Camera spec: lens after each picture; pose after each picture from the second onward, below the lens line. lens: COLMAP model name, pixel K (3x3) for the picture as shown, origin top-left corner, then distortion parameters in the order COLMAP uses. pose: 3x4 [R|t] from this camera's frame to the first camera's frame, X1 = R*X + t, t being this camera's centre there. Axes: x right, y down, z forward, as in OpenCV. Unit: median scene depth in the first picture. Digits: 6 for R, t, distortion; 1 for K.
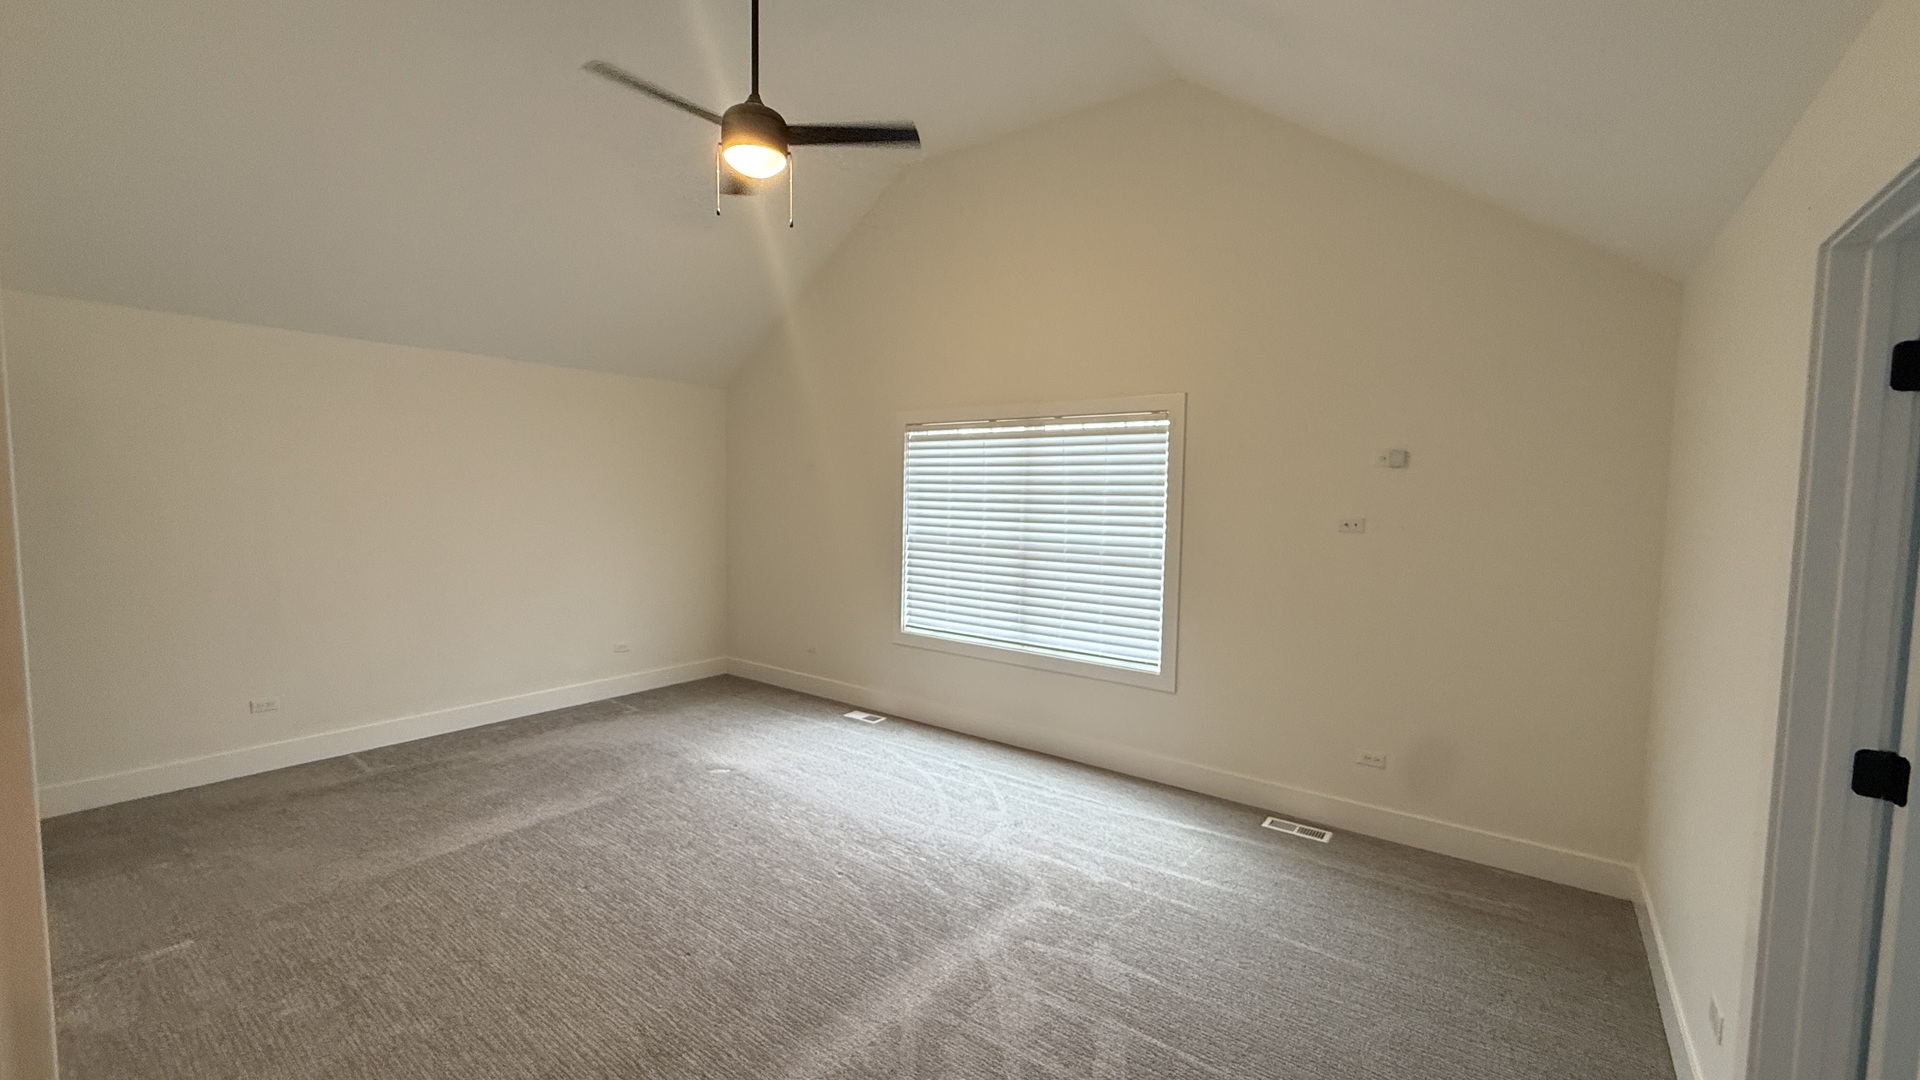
lens RADIAL K [[763.0, 0, 947.7], [0, 763.0, 536.2], [0, 0, 1]] dist [0.000323, -0.000879]
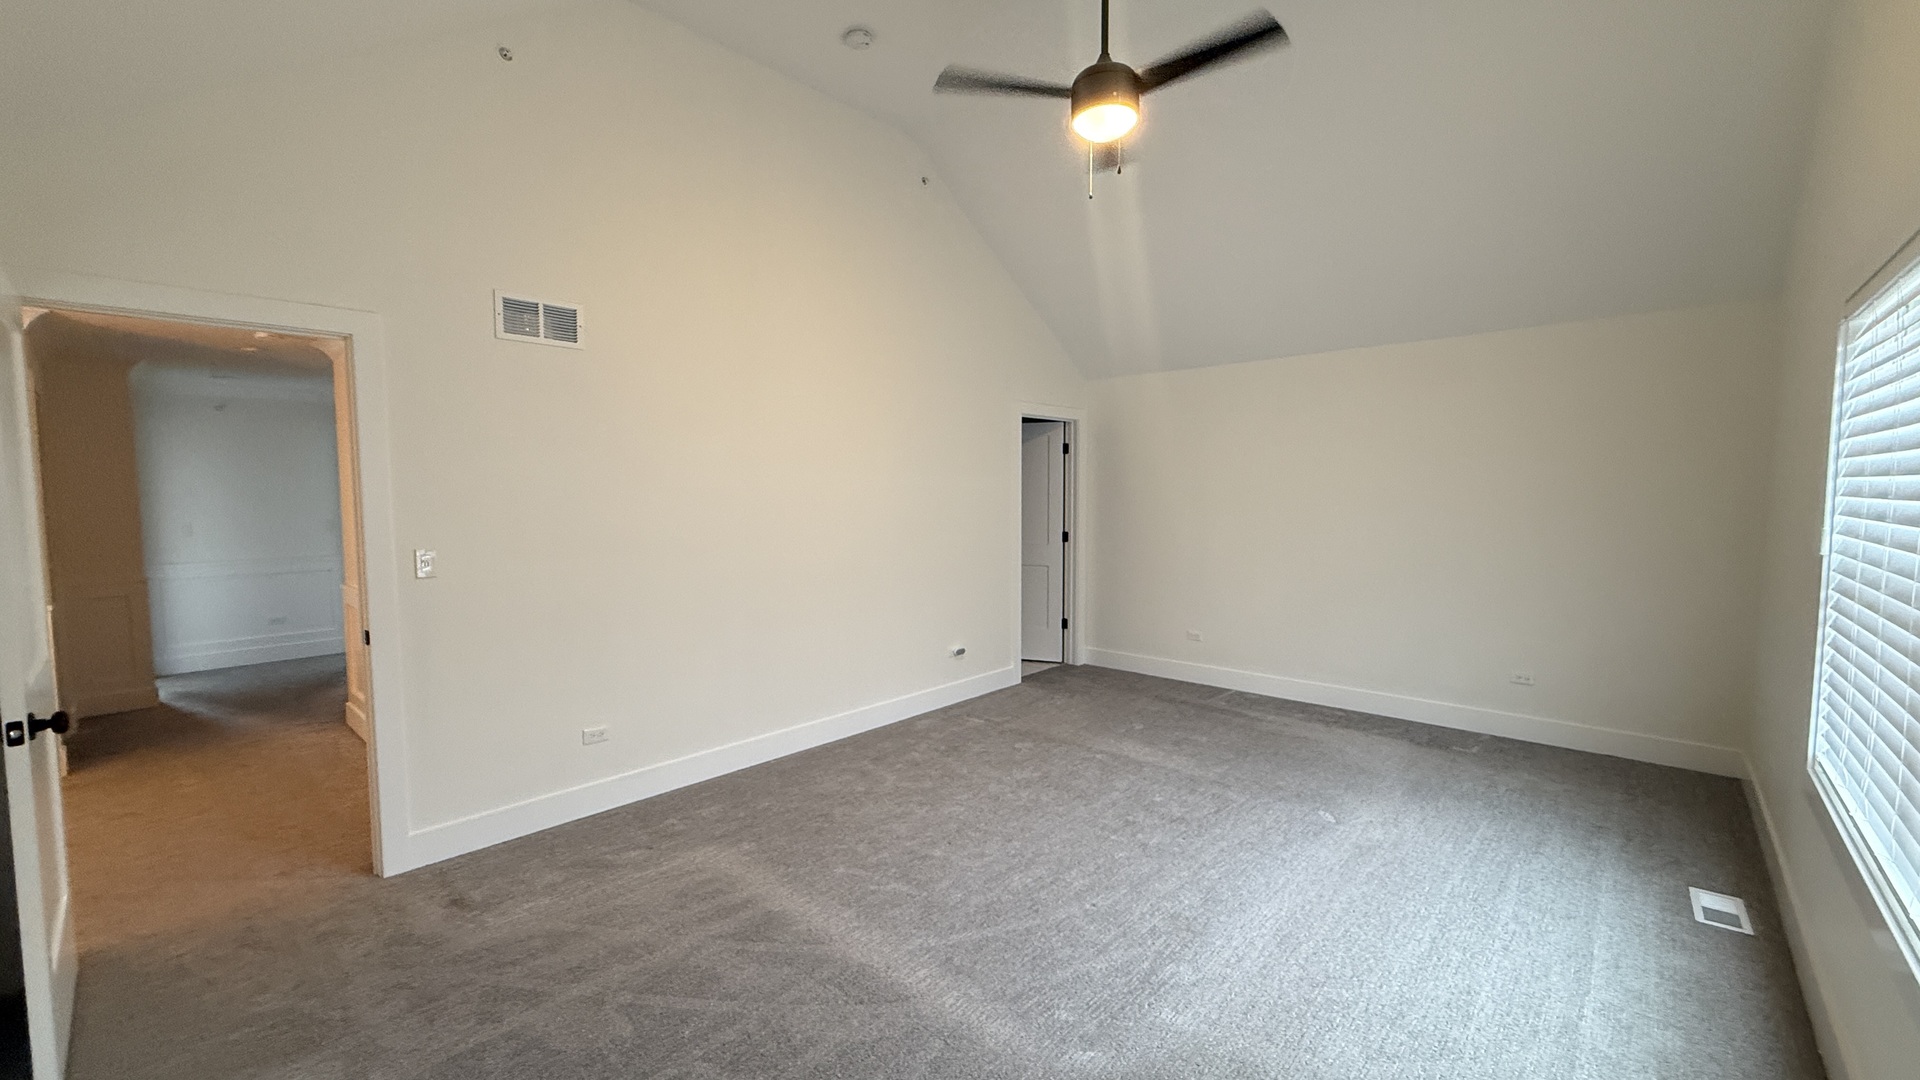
lens RADIAL K [[763.0, 0, 946.8], [0, 763.0, 548.1], [0, 0, 1]] dist [0.000323, -0.000879]
pose [[-0.085917, 0.061136, -0.994425, 0.496482], [-0.057072, 0.996175, 0.066174, -0.002696], [0.994666, 0.062439, -0.082099, 0.626816]]
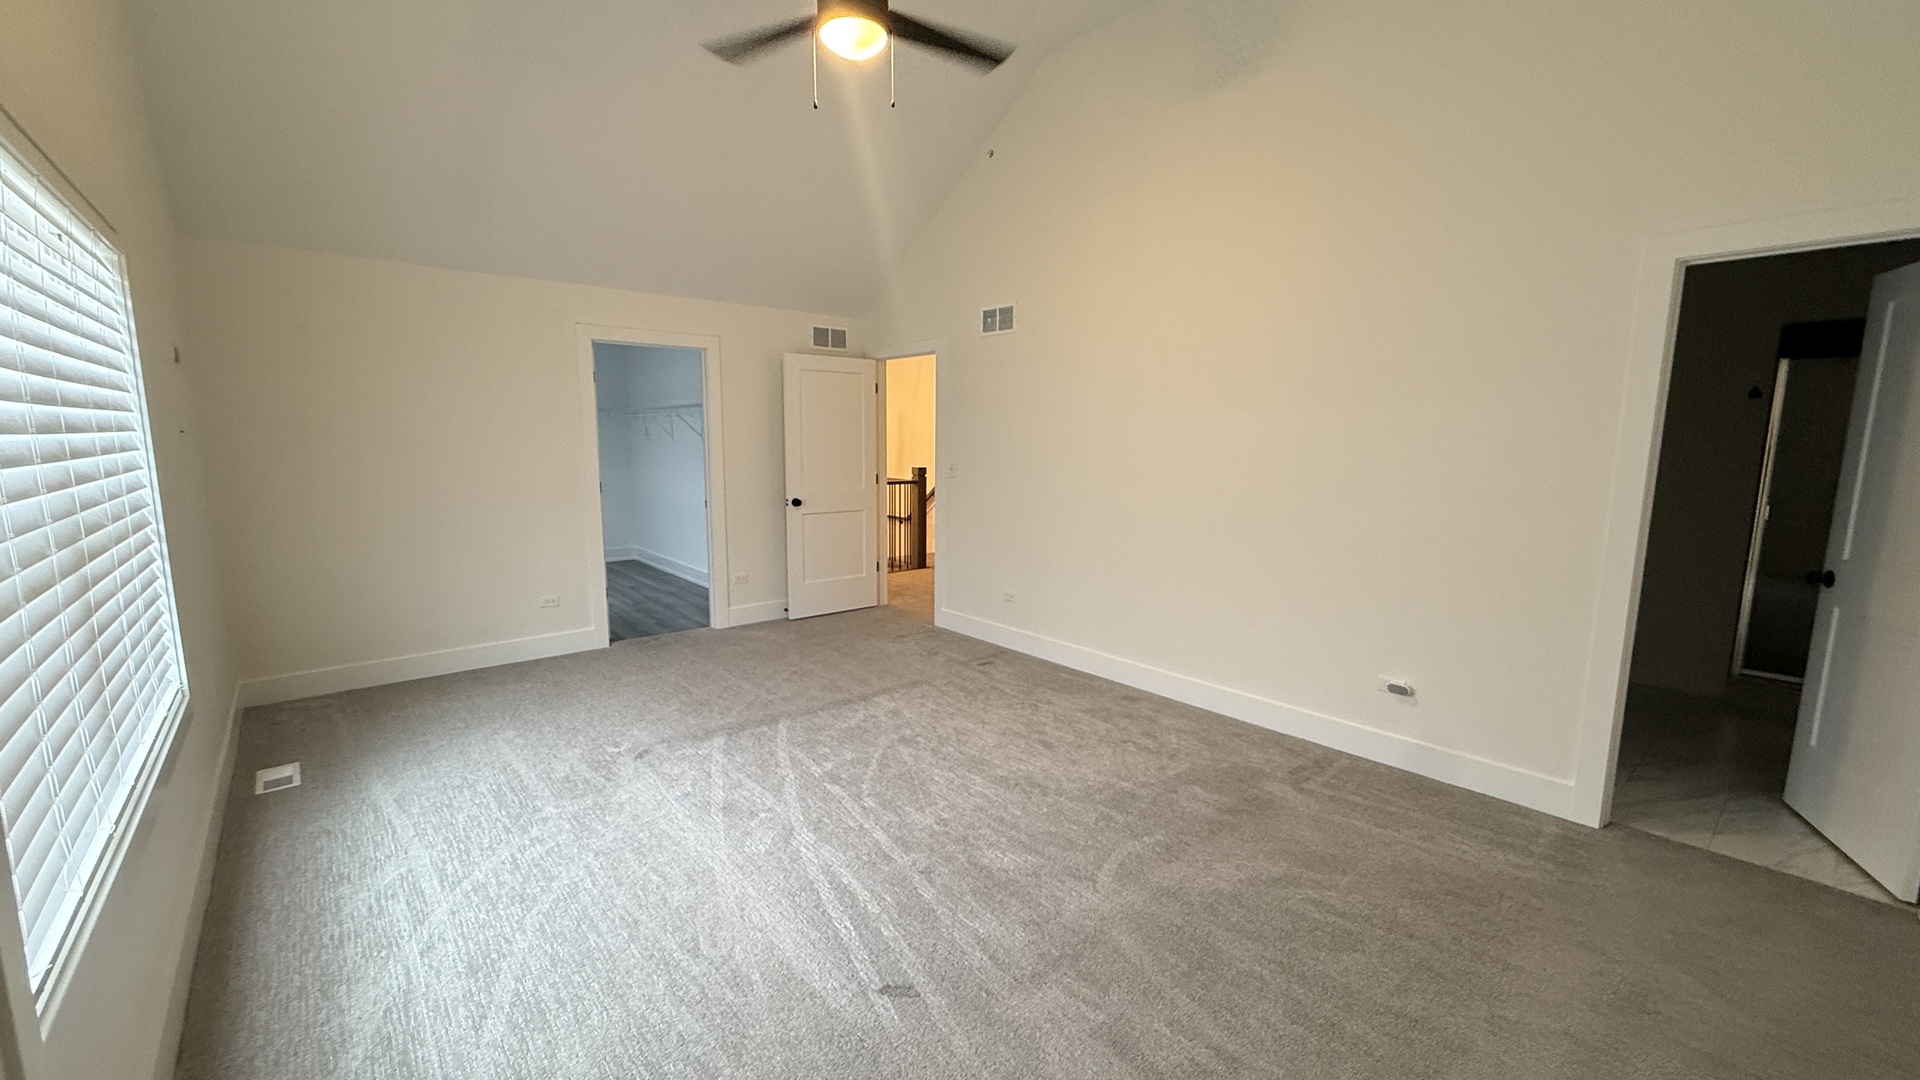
lens RADIAL K [[763.0, 0, 953.9], [0, 763.0, 540.3], [0, 0, 1]] dist [0.000323, -0.000879]
pose [[-0.977477, -0.042523, 0.206712, -0.410728], [0.000755, 0.978779, 0.204919, -0.061129], [-0.211039, 0.200460, -0.956702, 1.344059]]
